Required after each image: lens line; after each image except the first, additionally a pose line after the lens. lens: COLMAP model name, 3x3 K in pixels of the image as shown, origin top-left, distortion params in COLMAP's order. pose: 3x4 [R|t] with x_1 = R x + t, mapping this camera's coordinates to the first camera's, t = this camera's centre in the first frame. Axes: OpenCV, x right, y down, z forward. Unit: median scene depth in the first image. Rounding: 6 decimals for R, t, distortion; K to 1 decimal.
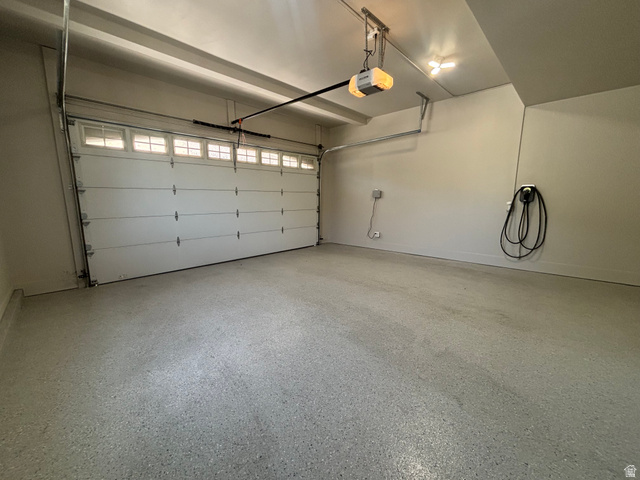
lens RADIAL K [[258.3, 0, 316.9], [0, 258.3, 241.1], [0, 0, 1]] dist [-0.000406, 0.000210]
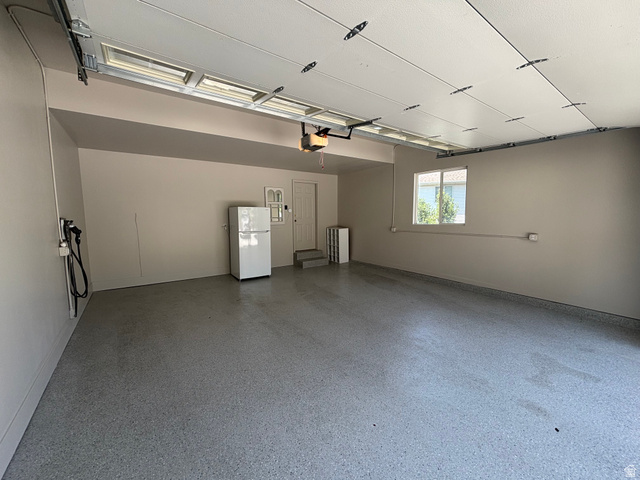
lens RADIAL K [[258.3, 0, 317.8], [0, 258.3, 240.2], [0, 0, 1]] dist [-0.000406, 0.000210]
pose [[-0.985911, -0.010367, 0.166947, -0.036429], [0.033674, 0.965342, 0.258808, -0.455095], [-0.163844, 0.260784, -0.951392, 2.242722]]
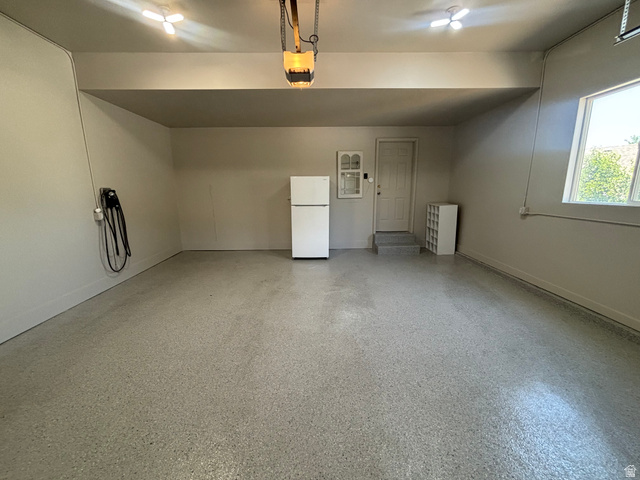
lens RADIAL K [[258.3, 0, 318.1], [0, 258.3, 238.6], [0, 0, 1]] dist [-0.000406, 0.000210]
pose [[-0.719032, -0.128512, 0.682991, -0.447493], [0.121313, 0.944457, 0.305424, -0.330416], [-0.684307, 0.302466, -0.663505, 1.592658]]
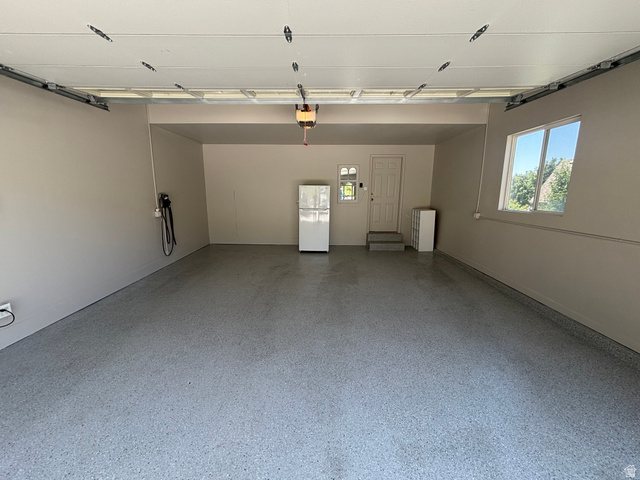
lens RADIAL K [[258.3, 0, 317.6], [0, 258.3, 239.5], [0, 0, 1]] dist [-0.000406, 0.000210]
pose [[-0.696059, -0.137908, 0.704615, -0.755061], [0.109655, 0.949448, 0.294150, -0.402107], [-0.709561, 0.282010, -0.645750, 1.843983]]
